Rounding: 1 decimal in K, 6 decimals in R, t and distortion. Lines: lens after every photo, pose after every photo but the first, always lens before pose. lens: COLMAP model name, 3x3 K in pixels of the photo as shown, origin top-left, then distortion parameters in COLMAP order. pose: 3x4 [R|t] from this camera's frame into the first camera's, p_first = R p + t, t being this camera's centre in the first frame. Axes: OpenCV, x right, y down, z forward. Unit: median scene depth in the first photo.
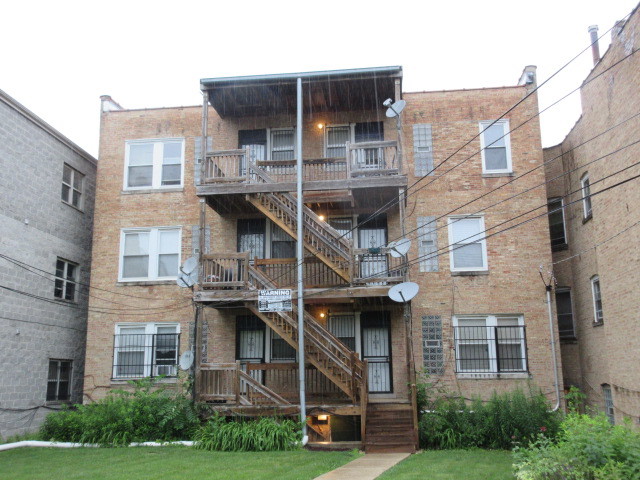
lens RADIAL K [[663.2, 0, 320.0], [0, 663.2, 240.0], [0, 0, 1]] dist [0.078227, 0.010526]
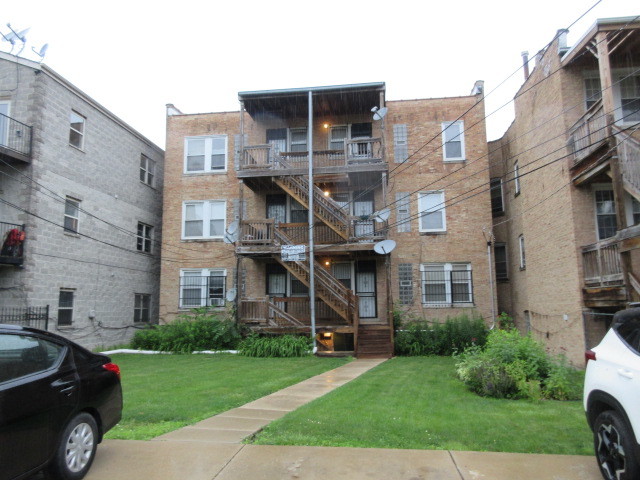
lens RADIAL K [[487.4, 0, 320.0], [0, 487.4, 240.0], [0, 0, 1]] dist [0.029993, -0.013197]
pose [[0.999912, -0.001064, -0.013257, 0.001961], [0.001933, 0.997838, 0.065689, -0.003292], [0.013158, -0.065709, 0.997752, -0.021788]]
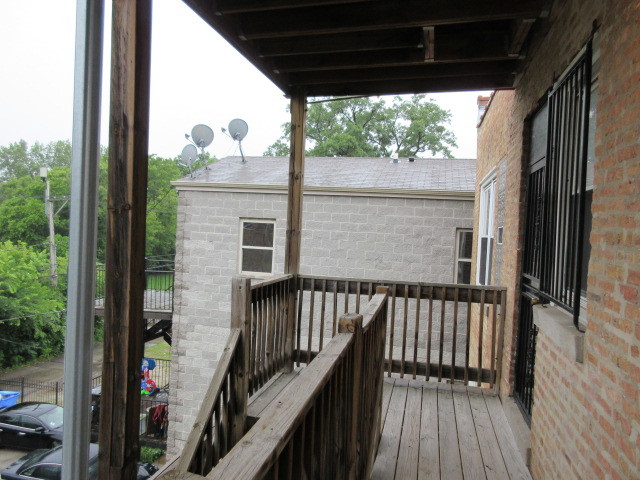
lens RADIAL K [[487.4, 0, 320.0], [0, 487.4, 240.0], [0, 0, 1]] dist [0.029993, -0.013197]
pose [[-0.114523, 0.021212, -0.993194, 0.132836], [0.165543, 0.986201, 0.001974, -0.191536], [0.979531, -0.164190, -0.116454, 1.391291]]
